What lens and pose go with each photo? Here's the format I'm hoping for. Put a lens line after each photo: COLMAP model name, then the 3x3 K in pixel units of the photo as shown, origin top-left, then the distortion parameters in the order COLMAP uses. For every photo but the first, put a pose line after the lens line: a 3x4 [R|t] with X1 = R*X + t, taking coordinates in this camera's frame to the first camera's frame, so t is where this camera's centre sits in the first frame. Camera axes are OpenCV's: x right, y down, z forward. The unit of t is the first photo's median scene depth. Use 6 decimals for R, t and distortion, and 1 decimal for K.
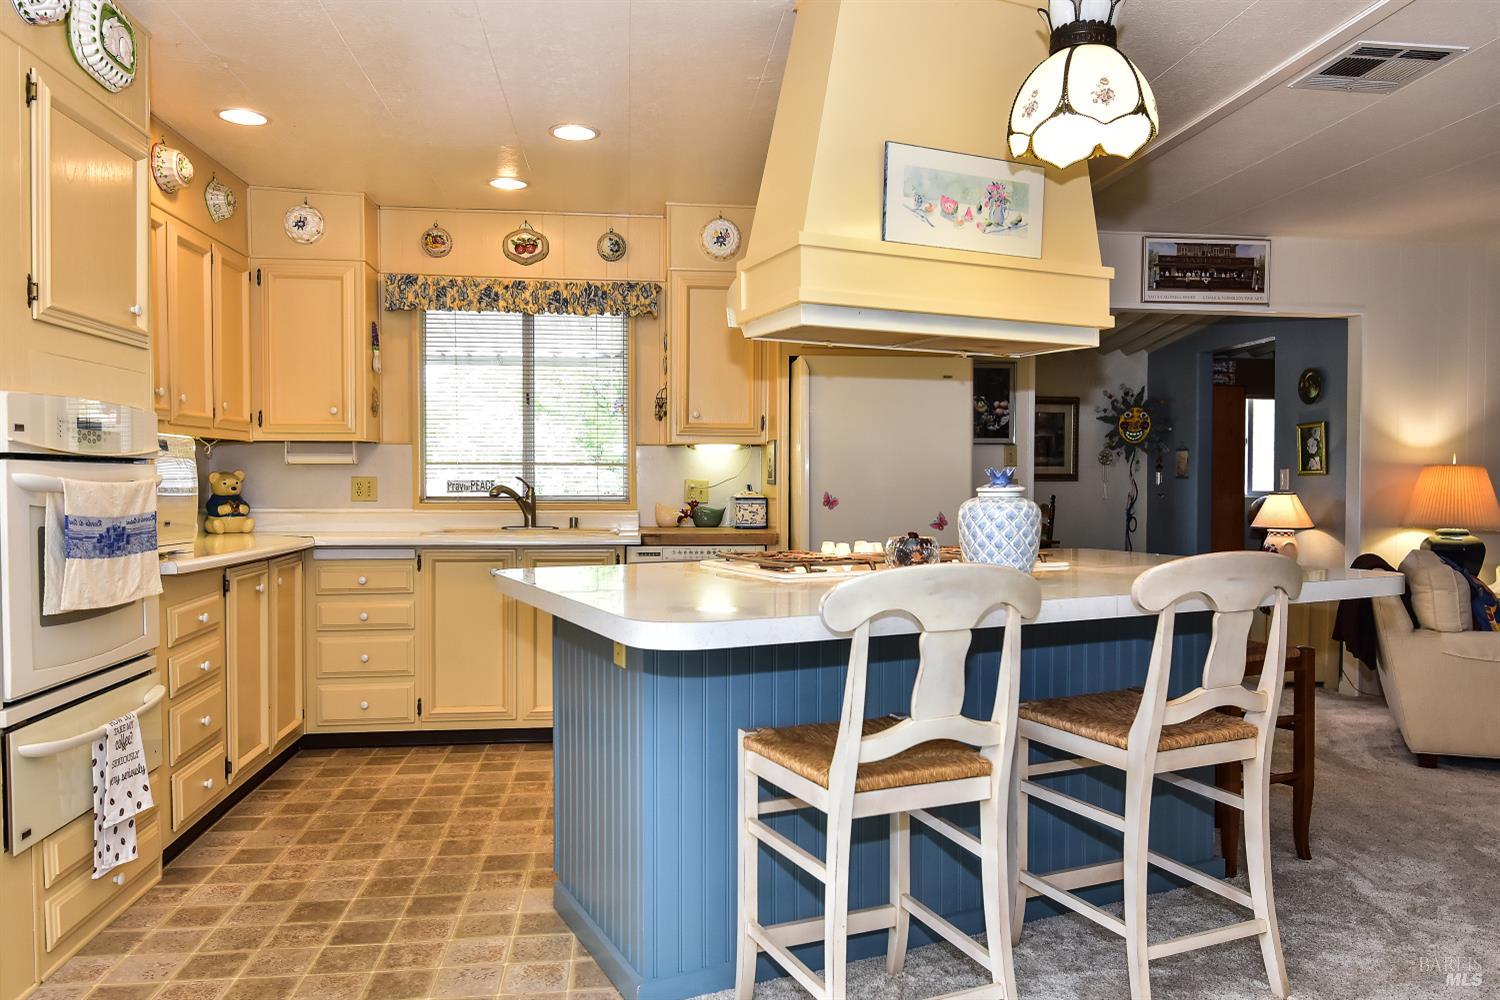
lens RADIAL K [[1064.9, 0, 750.5], [0, 1064.9, 503.3], [0, 0, 1]] dist [0.026873, -0.045849]
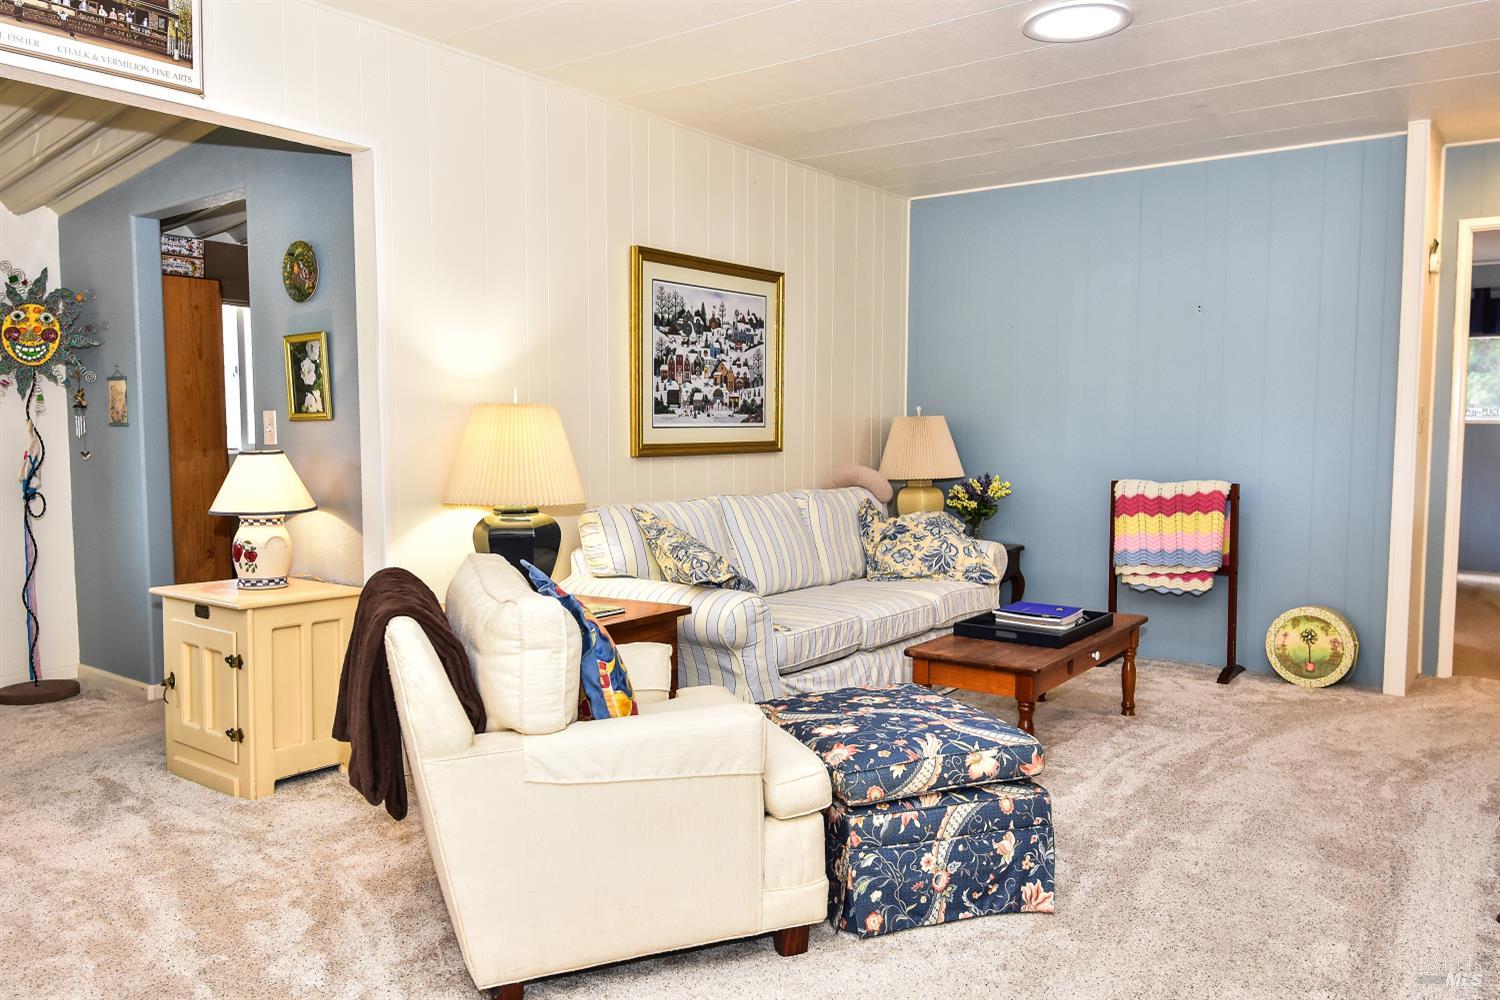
lens RADIAL K [[1108.8, 0, 752.0], [0, 1108.8, 484.0], [0, 0, 1]] dist [0.014811, -0.002432]
pose [[0.685604, -0.045982, 0.726521, 0.265233], [0.022270, 0.998861, 0.042203, -0.013055], [-0.727634, -0.012755, 0.685847, 0.431626]]
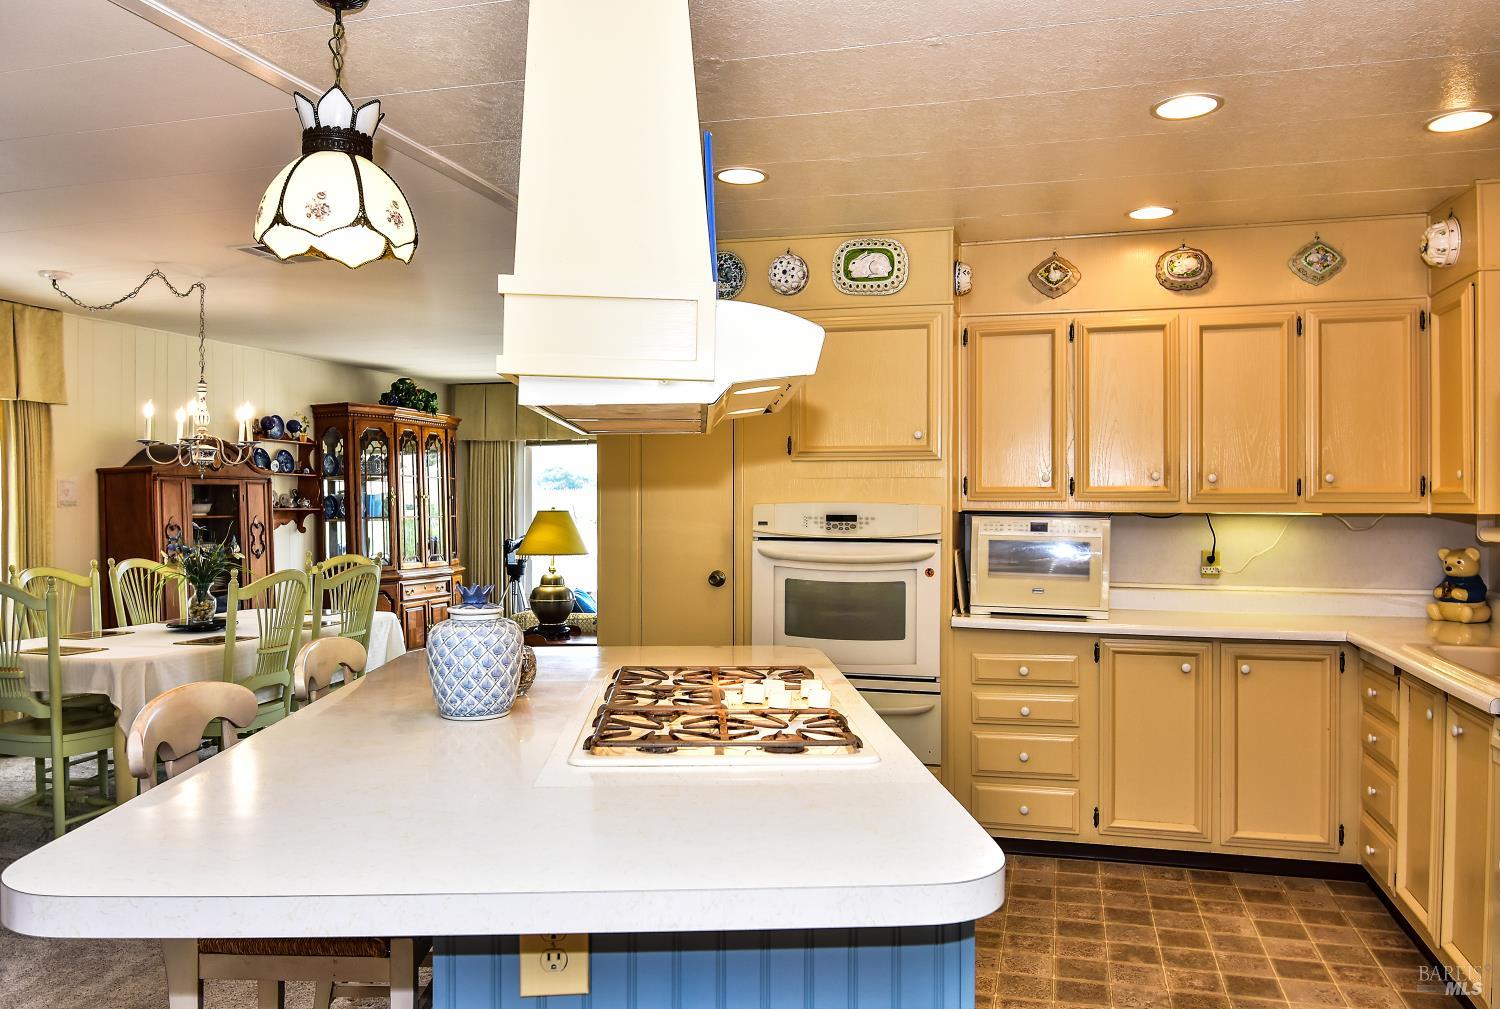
lens RADIAL K [[1083.4, 0, 754.7], [0, 1083.4, 506.0], [0, 0, 1]] dist [0.010873, -0.049567]
pose [[-0.382136, 0.002455, -0.924103, 0.443077], [-0.024946, 0.999605, 0.012972, -0.053009], [0.923769, 0.028010, -0.381924, 0.704792]]
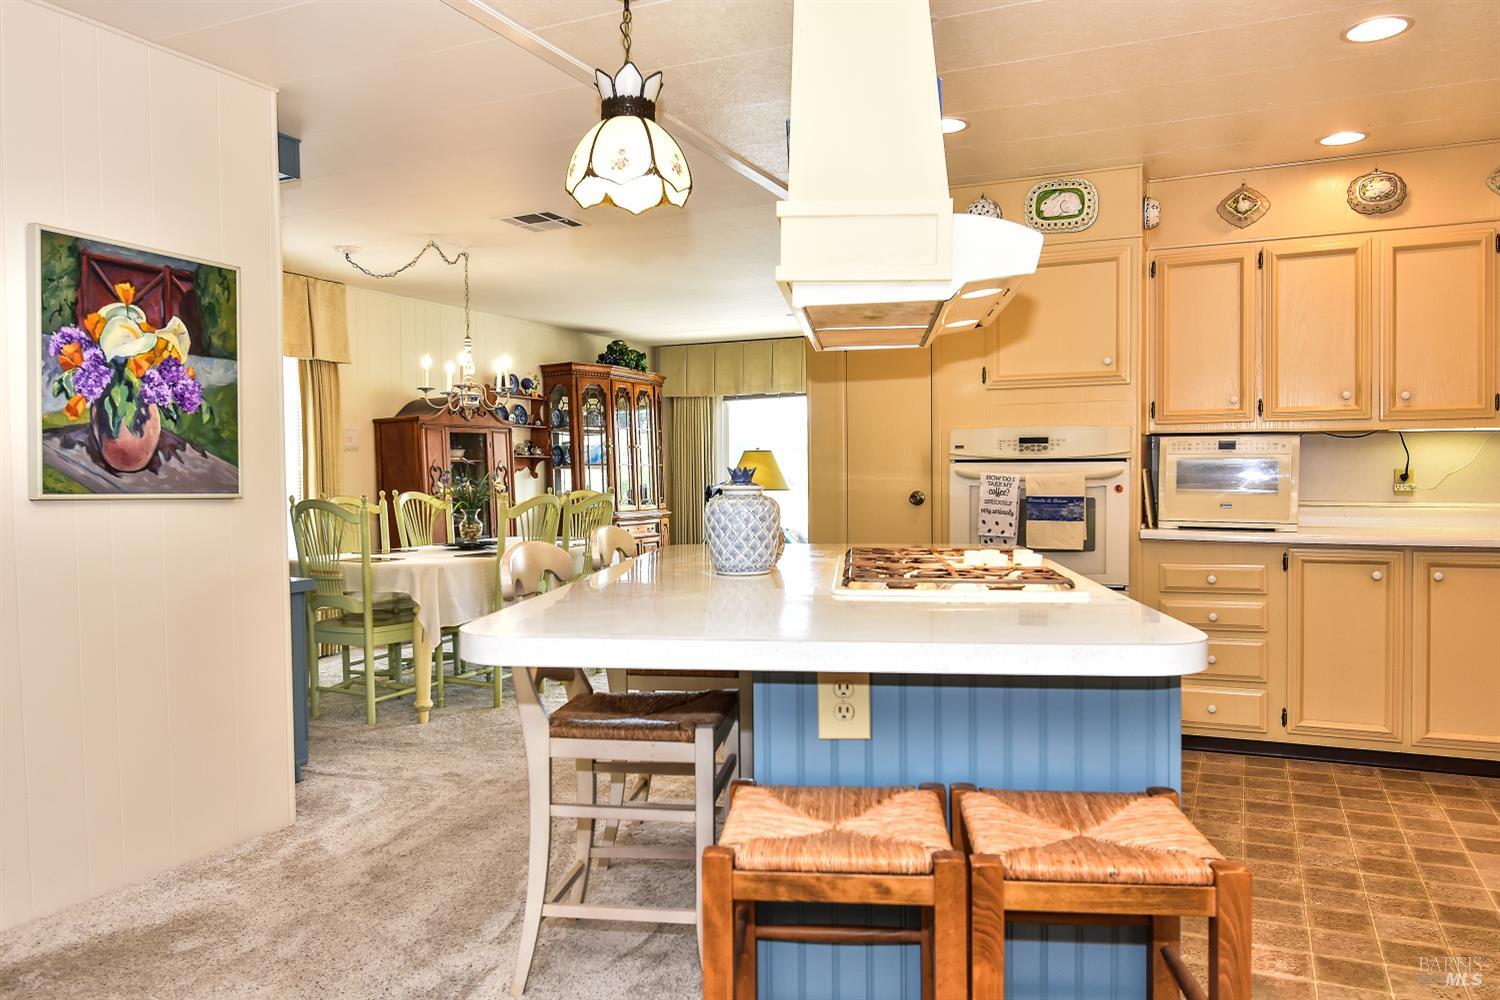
lens RADIAL K [[1045.8, 0, 750.0], [0, 1045.8, 500.0], [0, 0, 1]] dist [0.028814, -0.048319]
pose [[-0.528554, 0.029232, -0.848396, 0.513303], [-0.013087, 0.999008, 0.042574, -0.021391], [0.848799, 0.033606, -0.527647, 0.711000]]
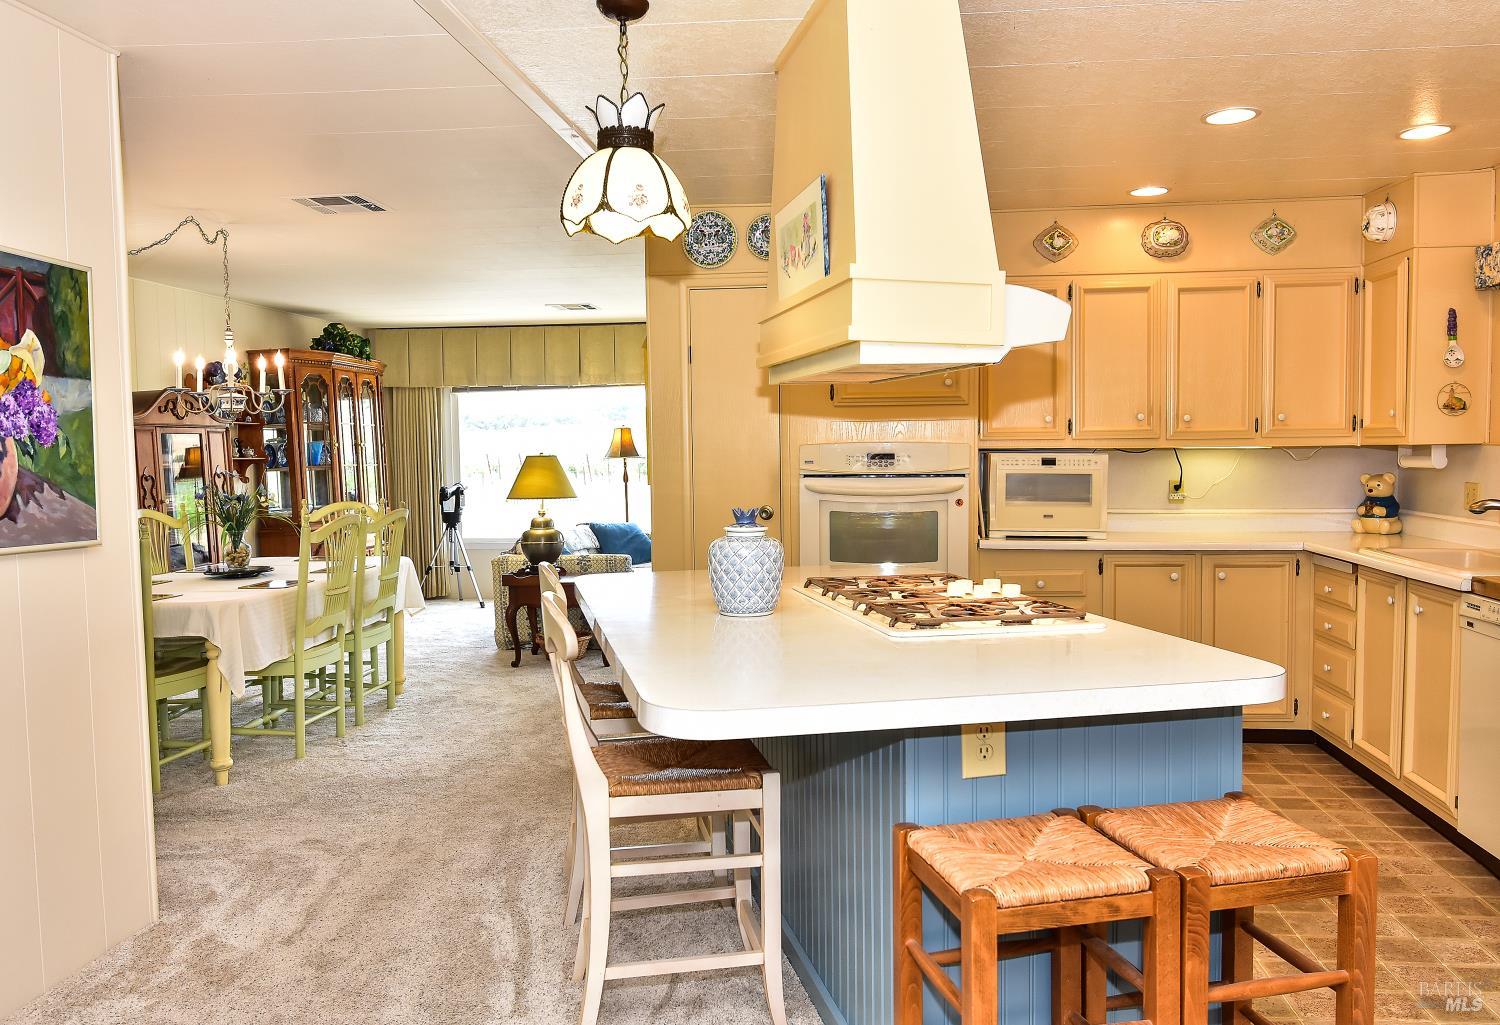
lens RADIAL K [[1115.4, 0, 767.5], [0, 1115.4, 513.5], [0, 0, 1]] dist [0.024516, -0.040626]
pose [[-0.223123, 0.059671, -0.972962, 0.604869], [-0.013812, 0.997831, 0.064364, -0.046554], [0.974692, 0.027800, -0.221815, 0.579332]]
